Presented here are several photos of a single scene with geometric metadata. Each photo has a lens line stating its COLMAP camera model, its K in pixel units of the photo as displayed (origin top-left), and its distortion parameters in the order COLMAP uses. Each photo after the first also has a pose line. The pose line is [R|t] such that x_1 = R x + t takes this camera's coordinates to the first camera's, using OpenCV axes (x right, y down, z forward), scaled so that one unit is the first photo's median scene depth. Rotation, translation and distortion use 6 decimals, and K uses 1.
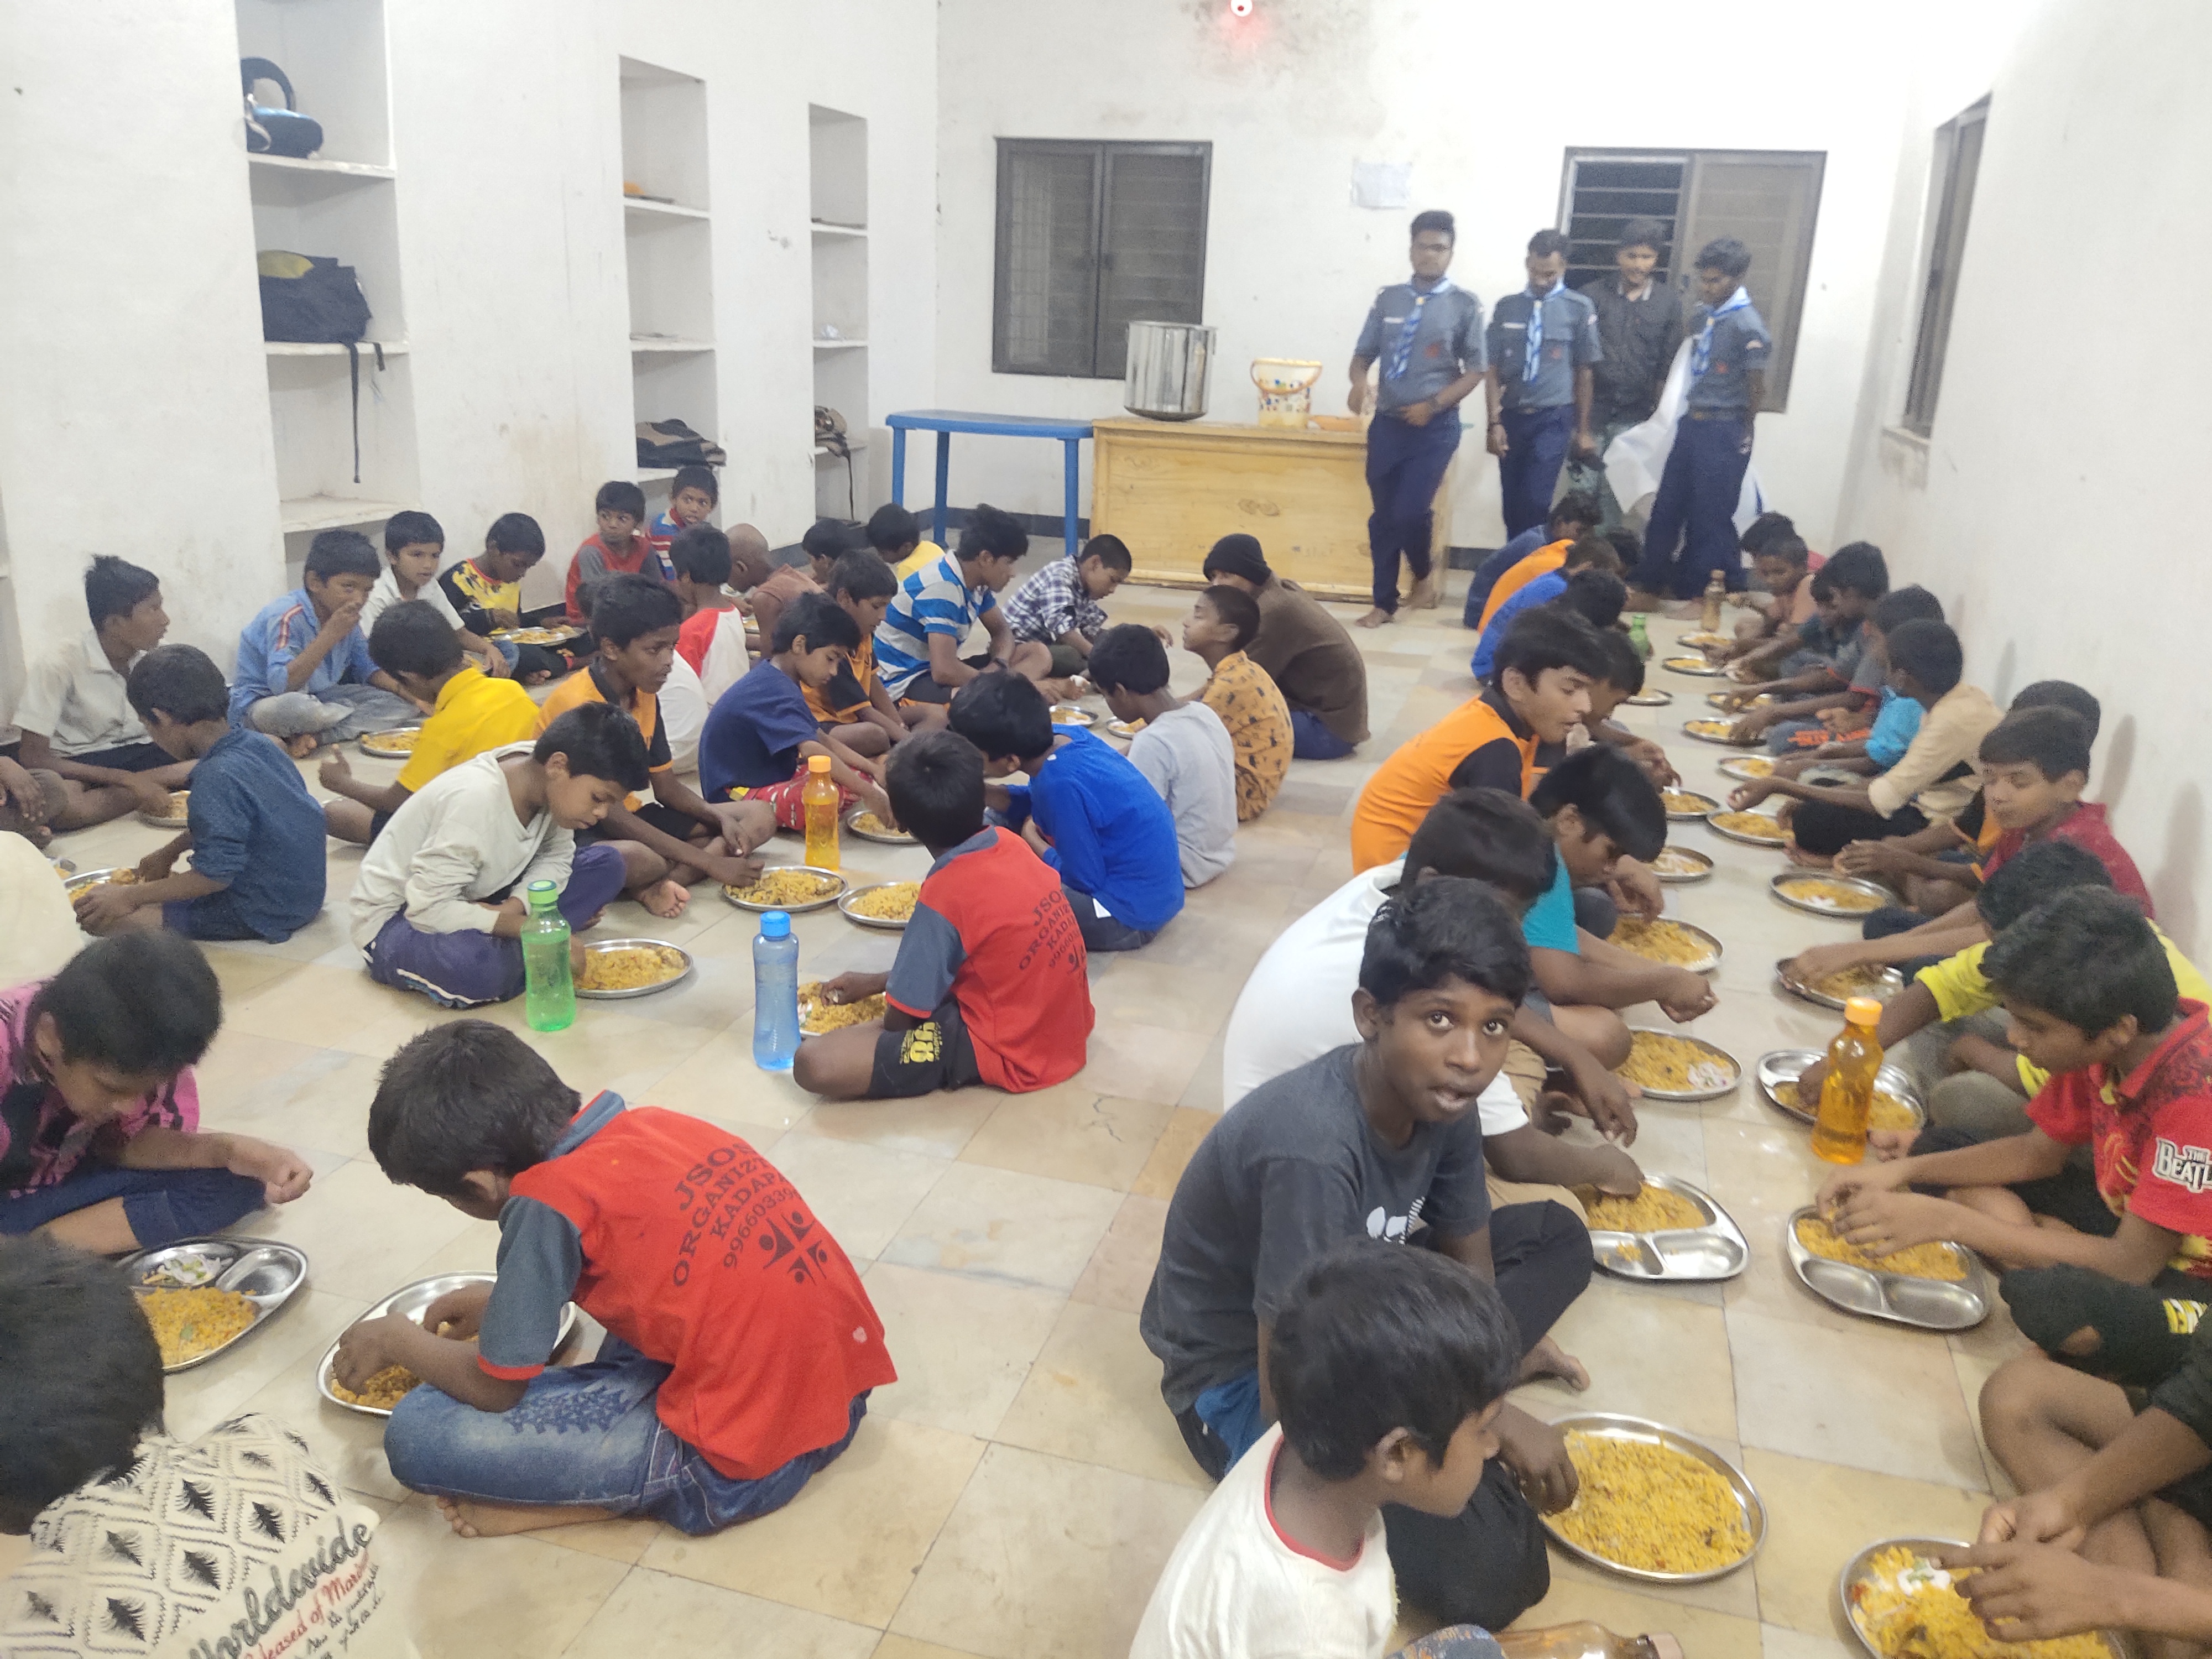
lens RADIAL K [[1640.5, 0, 1089.4], [0, 1640.5, 831.6], [0, 0, 1]] dist [0.107331, -0.141981]
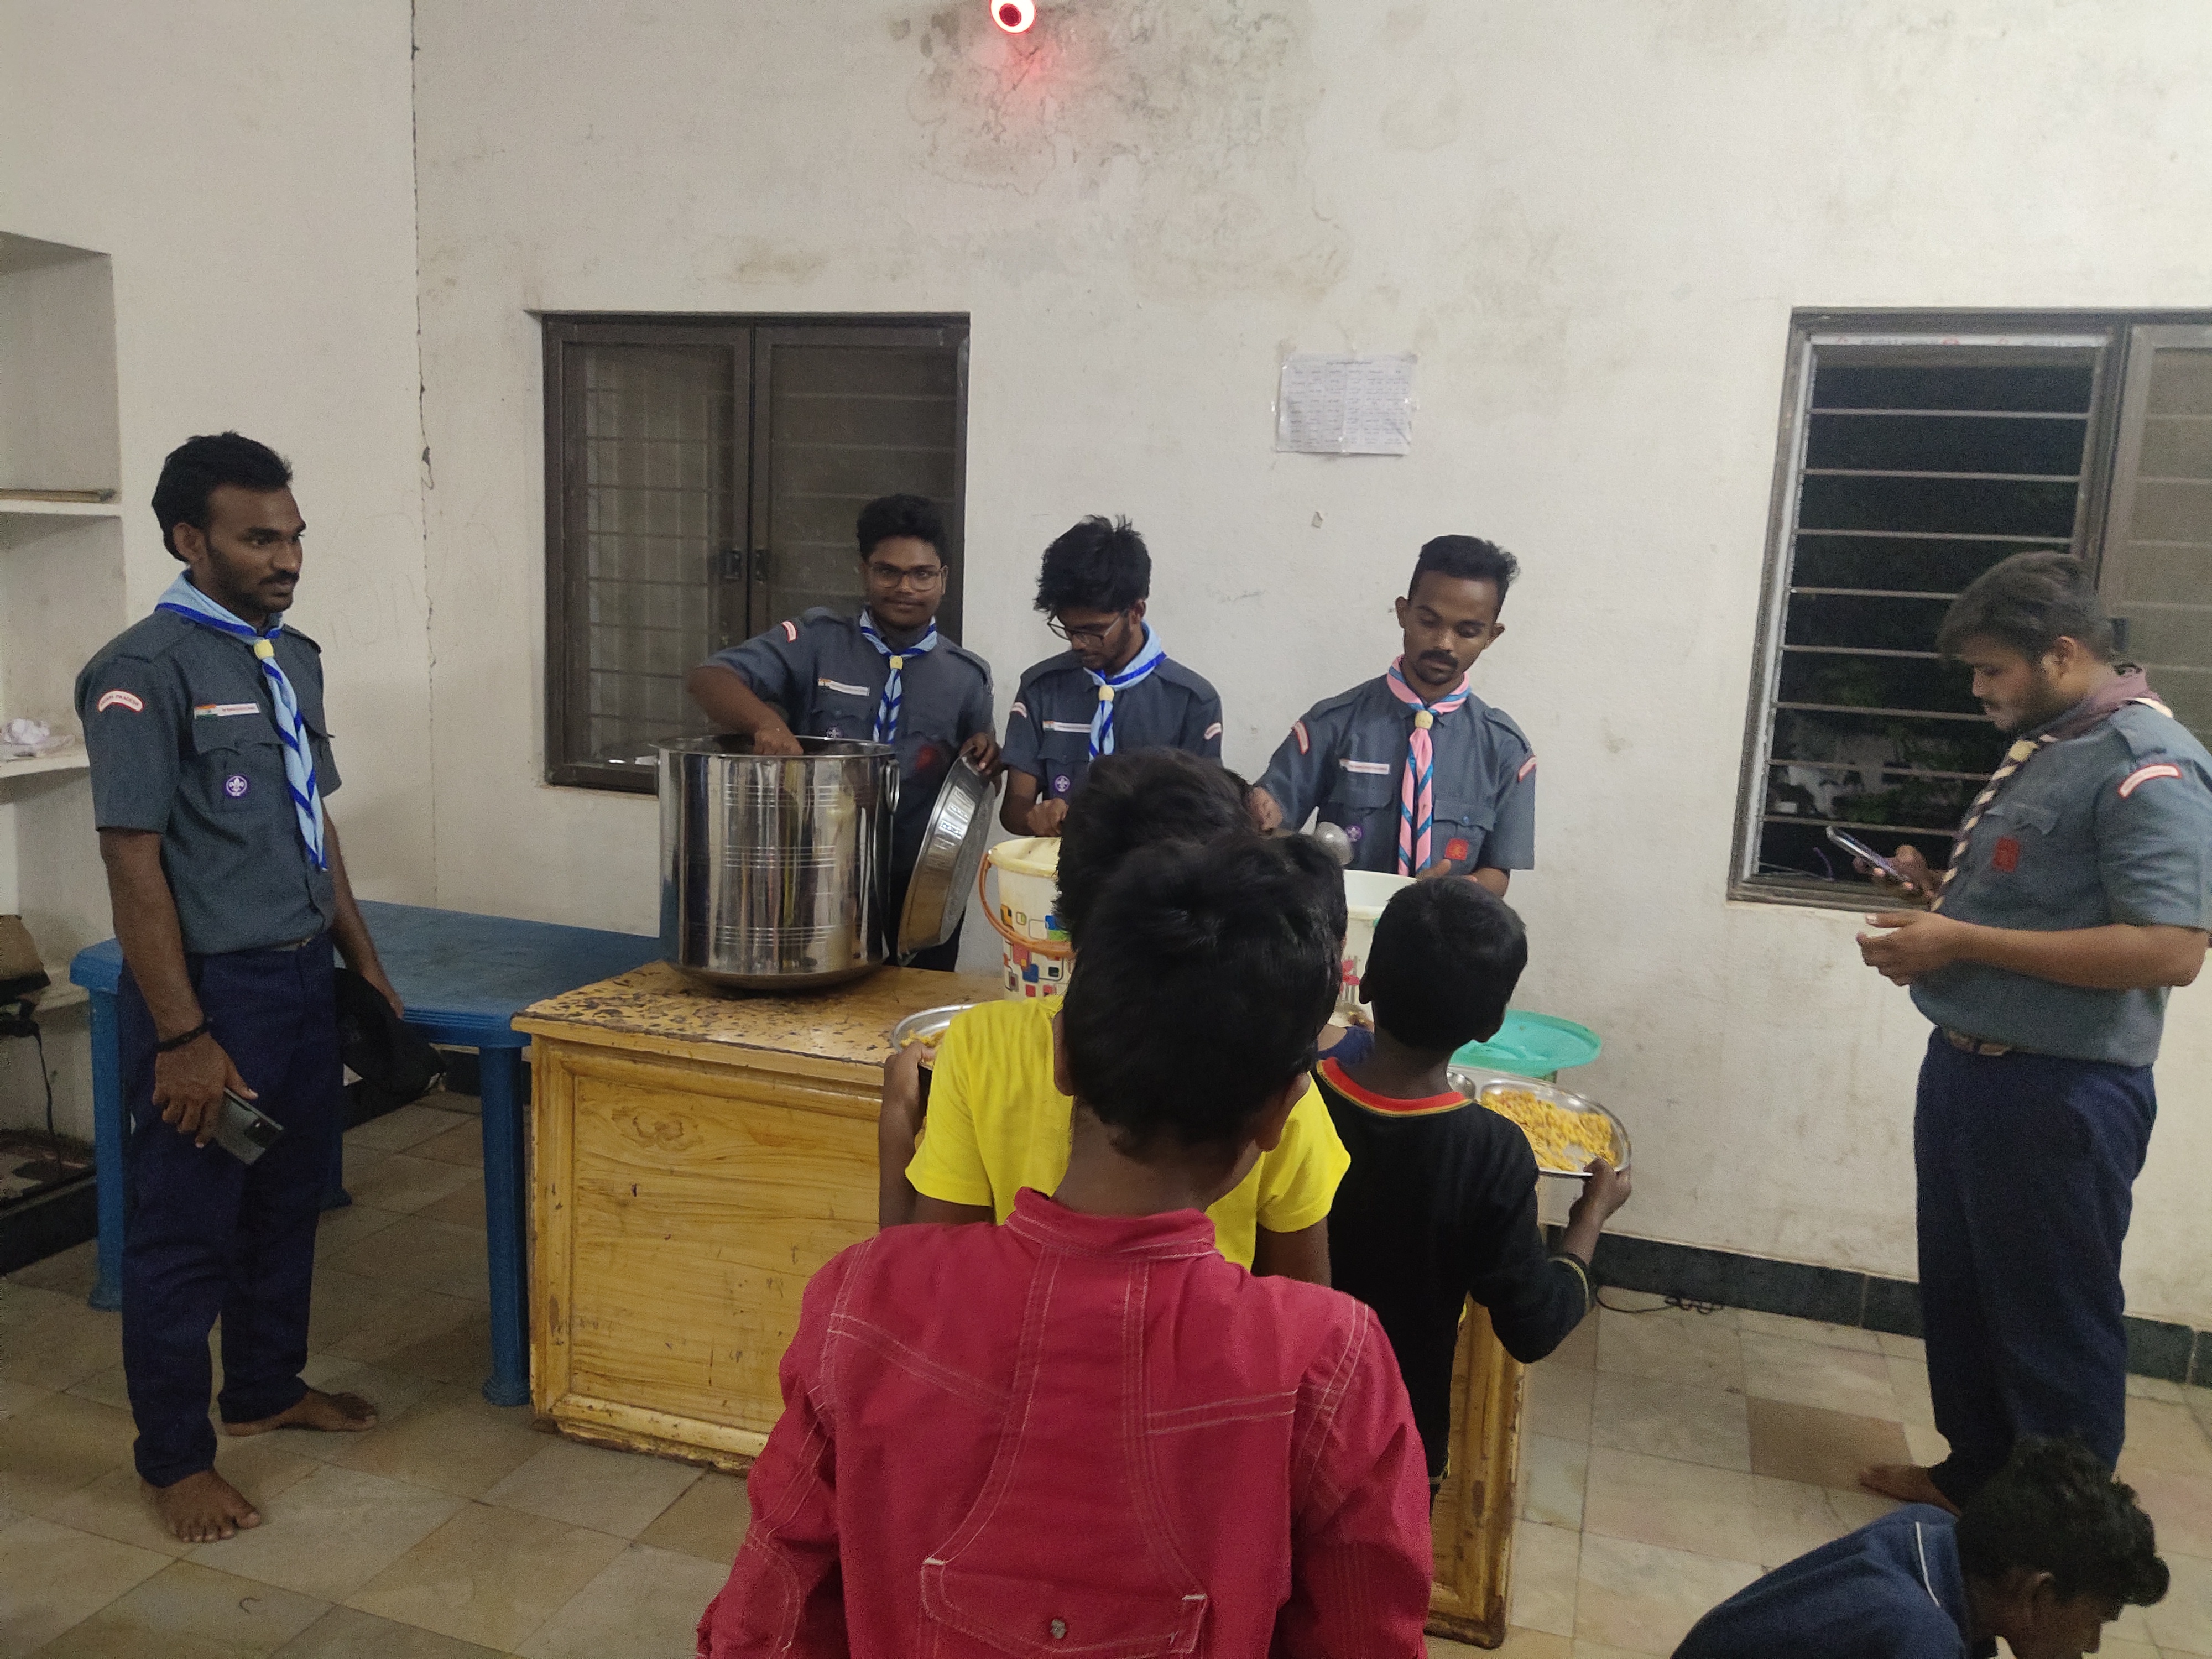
lens RADIAL K [[1640.5, 0, 1089.4], [0, 1640.5, 831.6], [0, 0, 1]] dist [0.107331, -0.141981]
pose [[0.999674, 0.005221, -0.024994, 0.865354], [-0.008834, 0.989137, -0.146734, -1.549269], [0.023956, 0.146907, 0.988860, 4.246576]]
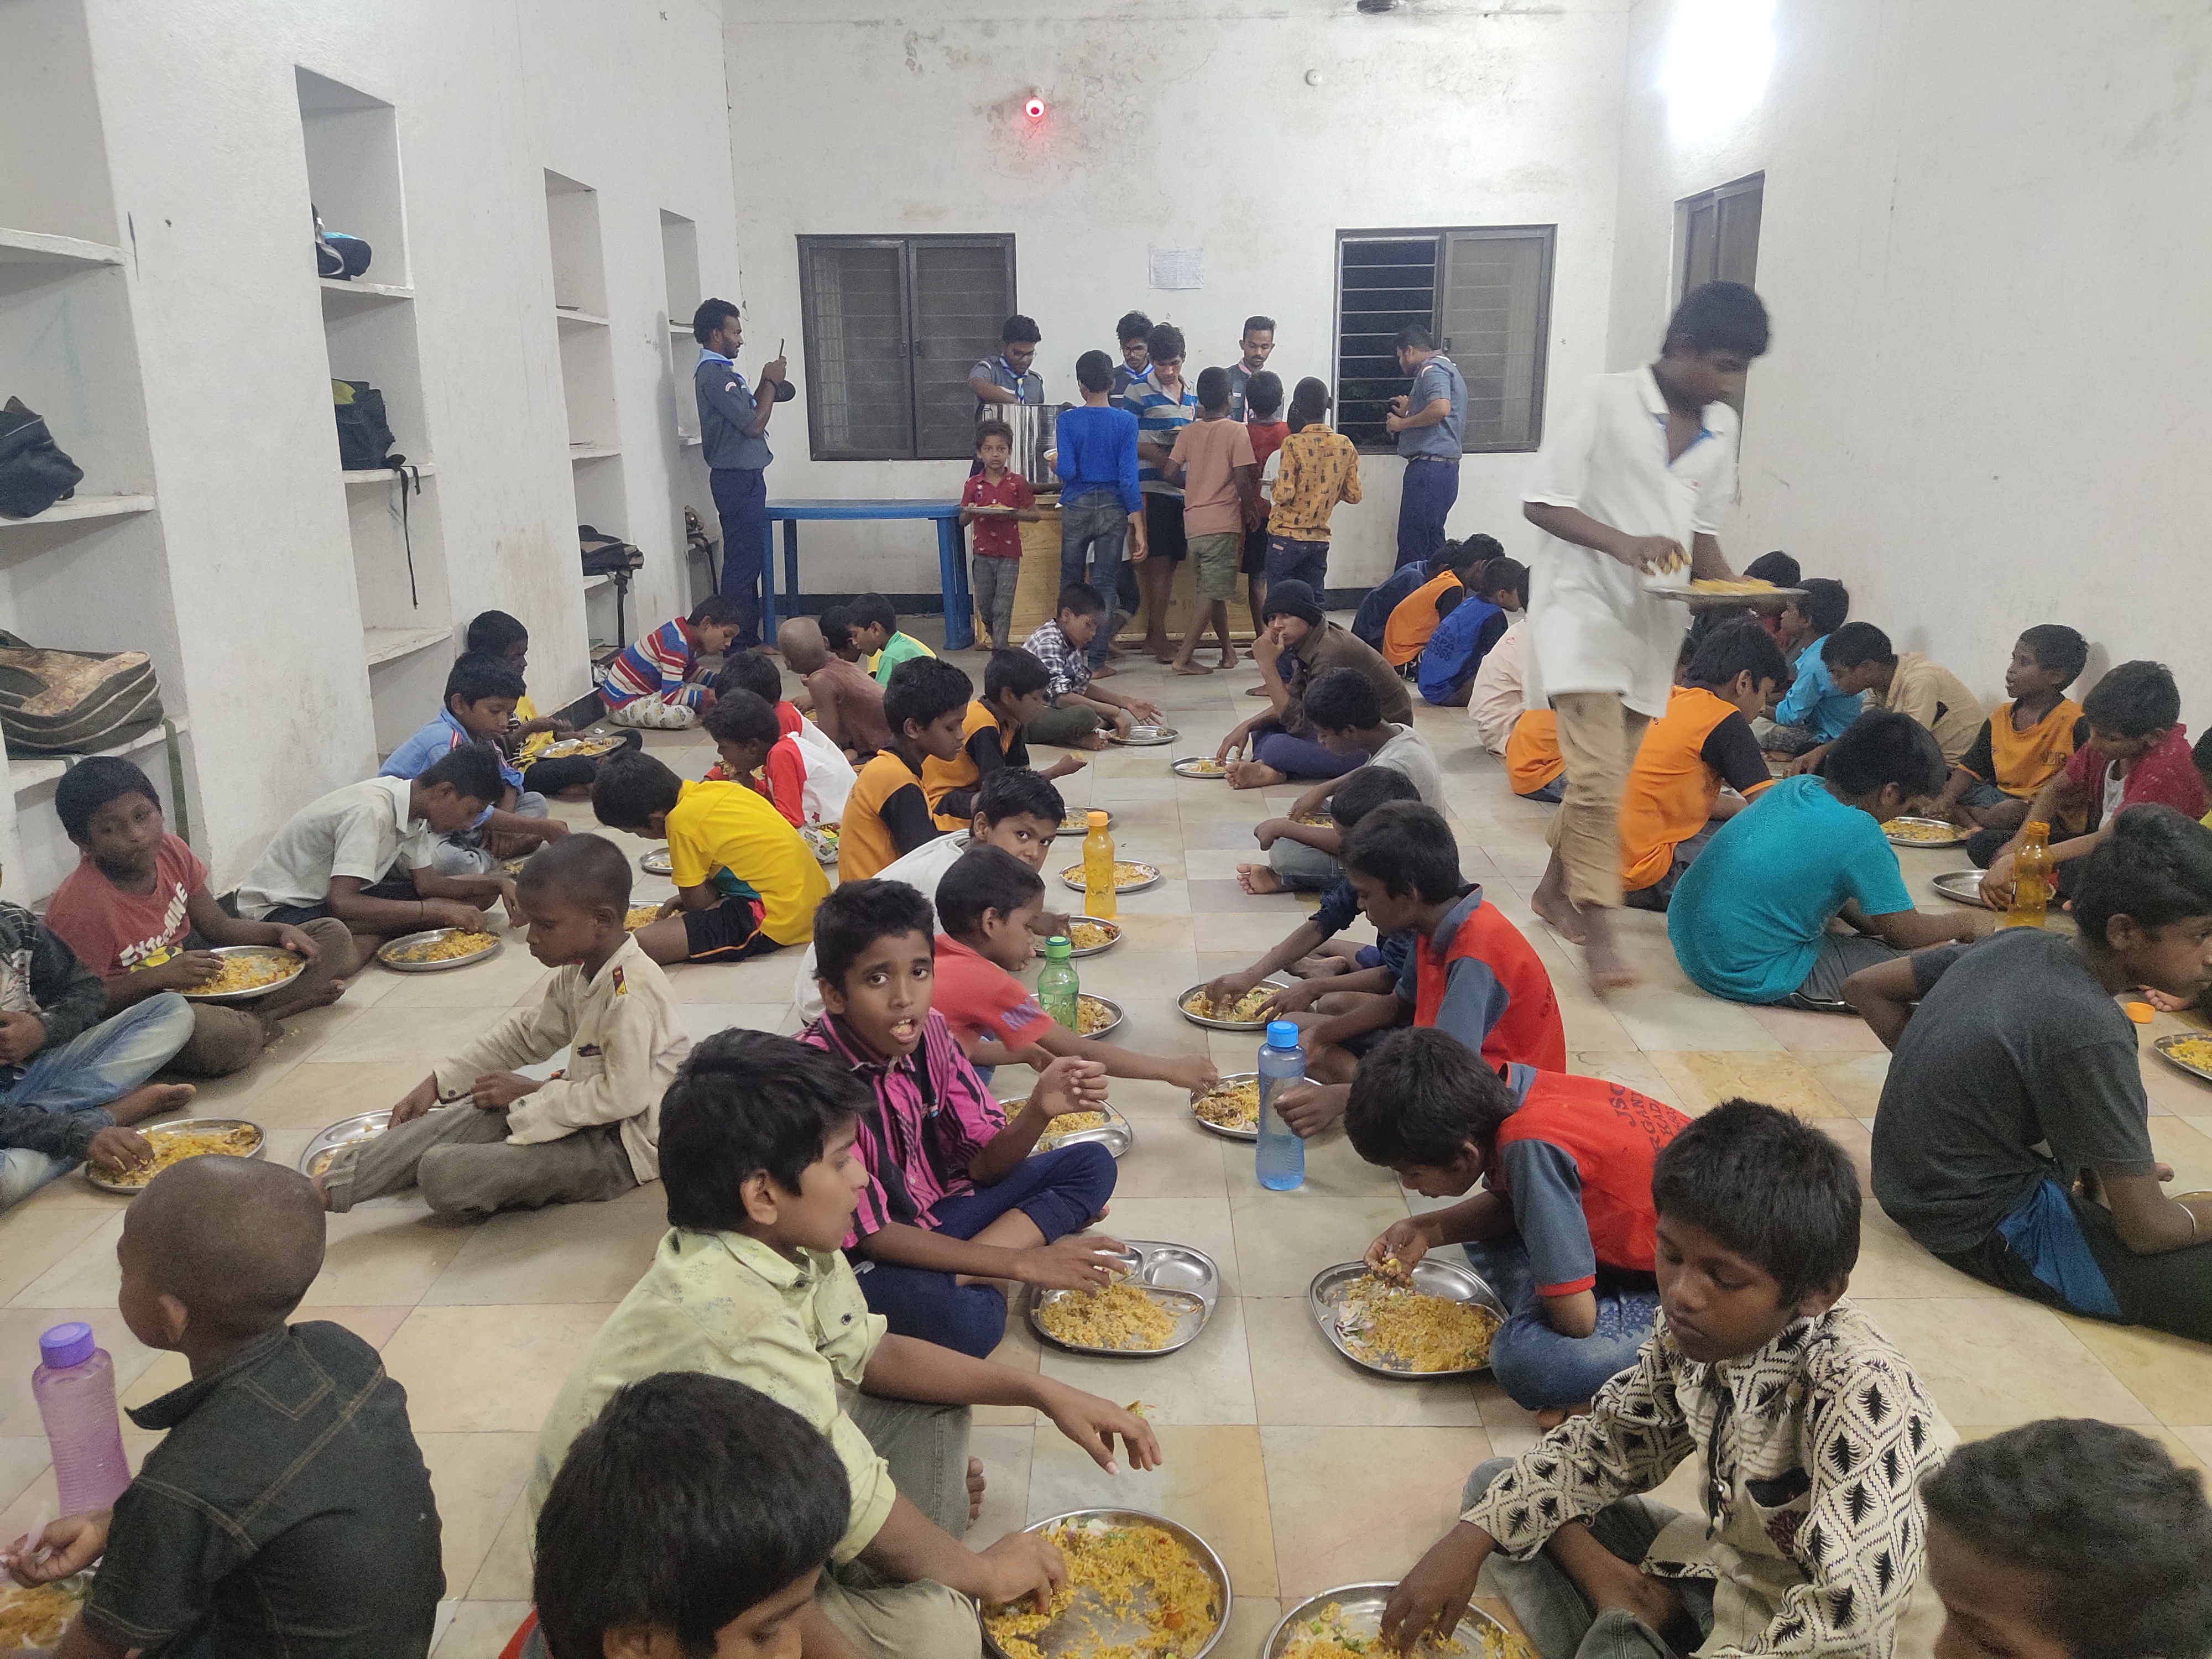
lens RADIAL K [[1640.5, 0, 1089.4], [0, 1640.5, 831.6], [0, 0, 1]] dist [0.107331, -0.141981]
pose [[0.958894, -0.123927, 0.255274, -1.449742], [0.135002, 0.990497, -0.026259, -0.015838], [-0.249594, 0.059642, 0.966512, -0.098011]]
